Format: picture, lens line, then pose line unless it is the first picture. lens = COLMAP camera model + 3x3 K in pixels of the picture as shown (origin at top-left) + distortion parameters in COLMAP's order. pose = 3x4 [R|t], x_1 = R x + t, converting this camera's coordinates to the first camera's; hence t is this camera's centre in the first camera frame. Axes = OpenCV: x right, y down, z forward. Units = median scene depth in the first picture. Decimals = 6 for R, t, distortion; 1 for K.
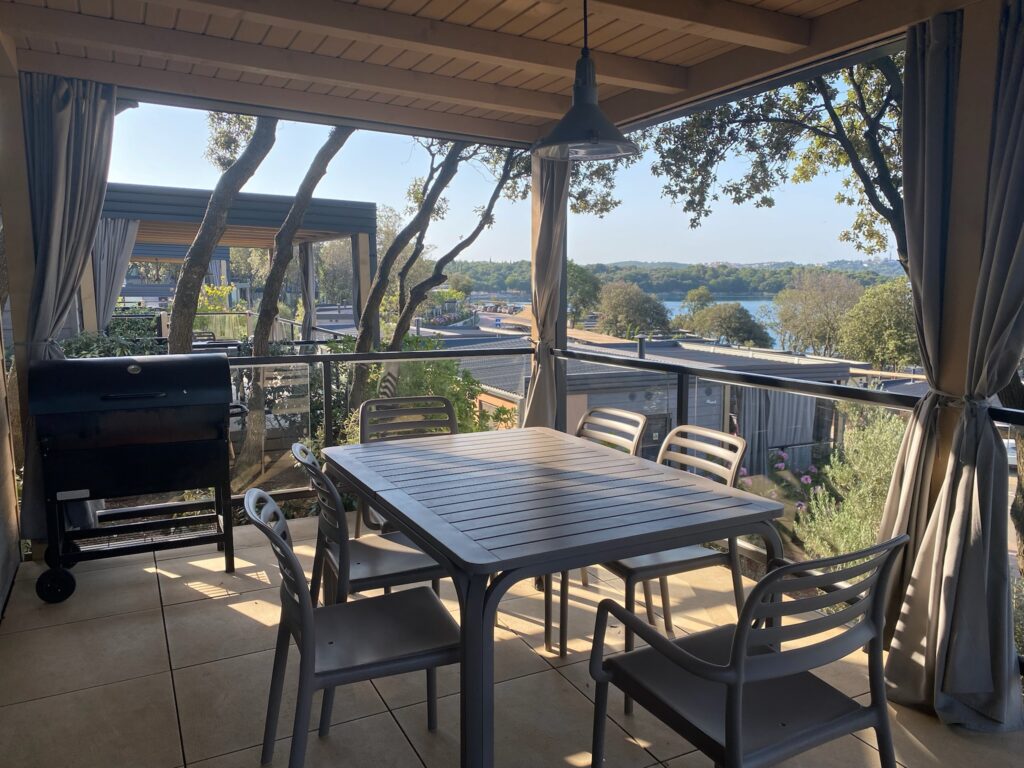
lens RADIAL K [[773.9, 0, 511.4], [0, 773.9, 384.9], [0, 0, 1]] dist [0.004899, 0.005287]
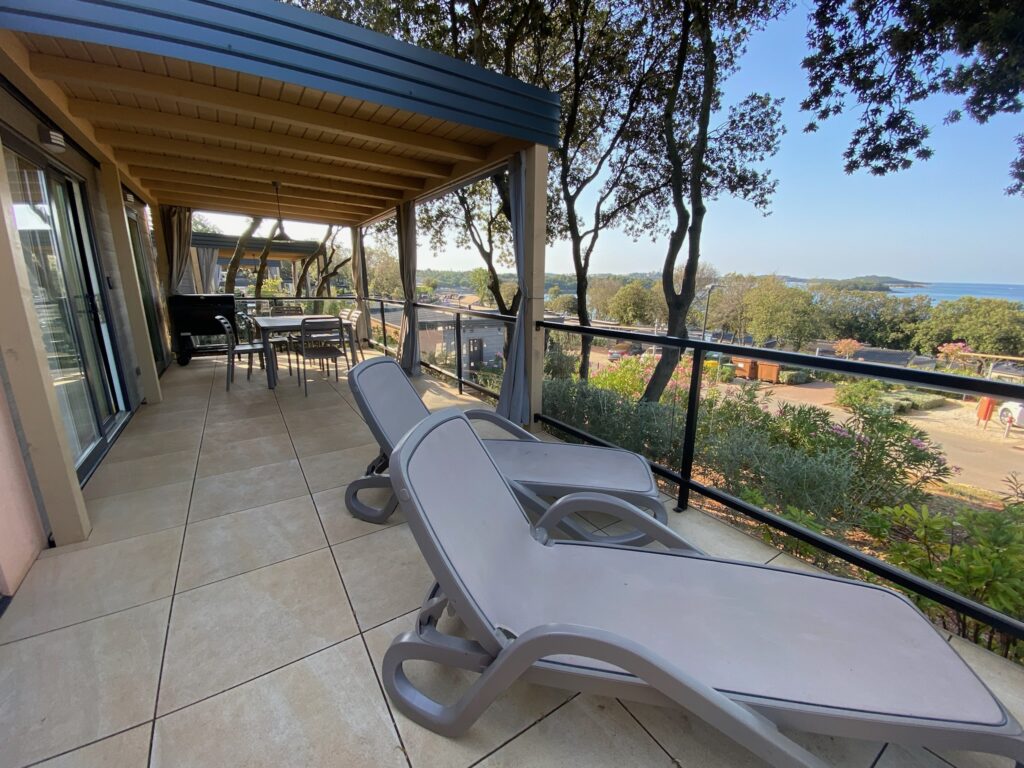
lens RADIAL K [[414.4, 0, 515.2], [0, 414.4, 380.7], [0, 0, 1]] dist [0.004380, 0.000016]
pose [[0.993968, -0.013445, 0.108841, 0.322370], [0.002645, 0.995107, 0.098767, 0.081529], [-0.109636, -0.097884, 0.989140, -0.473941]]
